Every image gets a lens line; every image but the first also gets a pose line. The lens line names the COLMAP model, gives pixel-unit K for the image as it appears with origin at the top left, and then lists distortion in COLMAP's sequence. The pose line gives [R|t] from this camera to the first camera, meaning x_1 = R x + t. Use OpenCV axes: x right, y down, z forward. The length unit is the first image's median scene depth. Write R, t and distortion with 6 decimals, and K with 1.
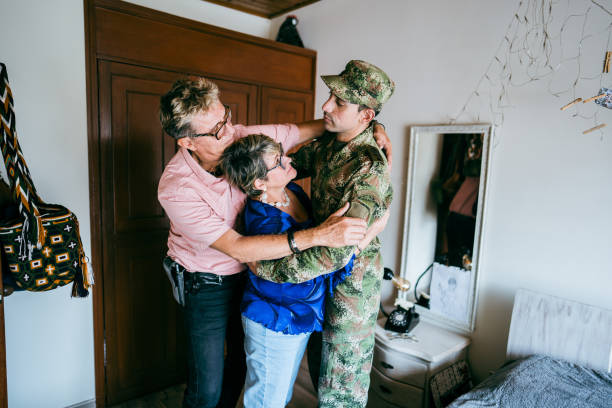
lens RADIAL K [[402.5, 0, 306.0], [0, 402.5, 204.0], [0, 0, 1]] dist [0.007082, 0.001692]
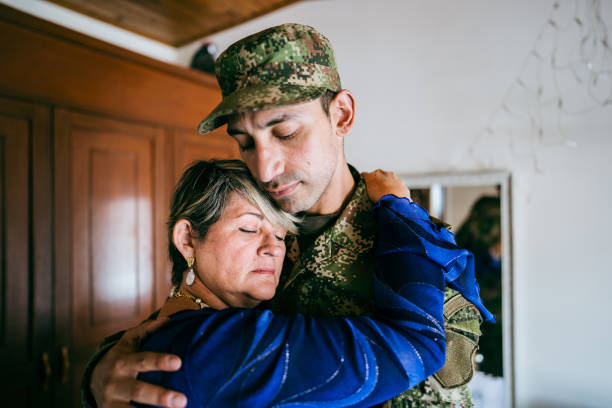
lens RADIAL K [[396.6, 0, 306.0], [0, 396.6, 204.0], [0, 0, 1]] dist [-0.004275, -0.002693]
pose [[0.971391, -0.052208, 0.231675, -0.061652], [0.080409, 0.990221, -0.114000, -0.076806], [-0.223457, 0.129368, 0.966090, 0.354961]]
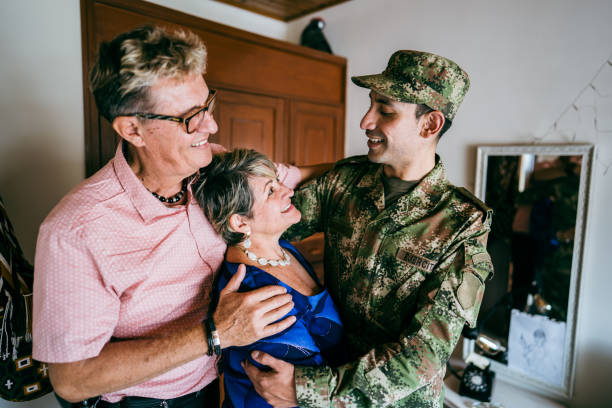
lens RADIAL K [[402.8, 0, 307.1], [0, 402.8, 203.4], [0, 0, 1]] dist [0.019726, 0.003520]
pose [[0.998933, -0.020931, 0.041158, -0.135627], [0.021736, 0.999579, -0.019199, -0.067081], [-0.040739, 0.020073, 0.998968, 0.181203]]
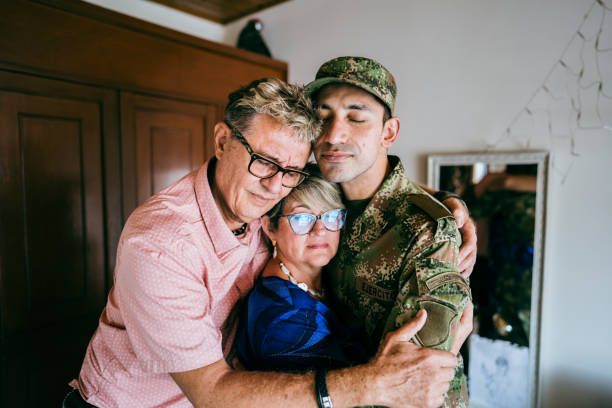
lens RADIAL K [[402.5, 0, 306.0], [0, 402.5, 204.0], [0, 0, 1]] dist [0.007082, 0.001692]
pose [[0.990478, -0.048789, 0.128736, -0.073226], [0.054630, 0.997613, -0.042240, -0.083853], [-0.126368, 0.048870, 0.990779, 0.287892]]
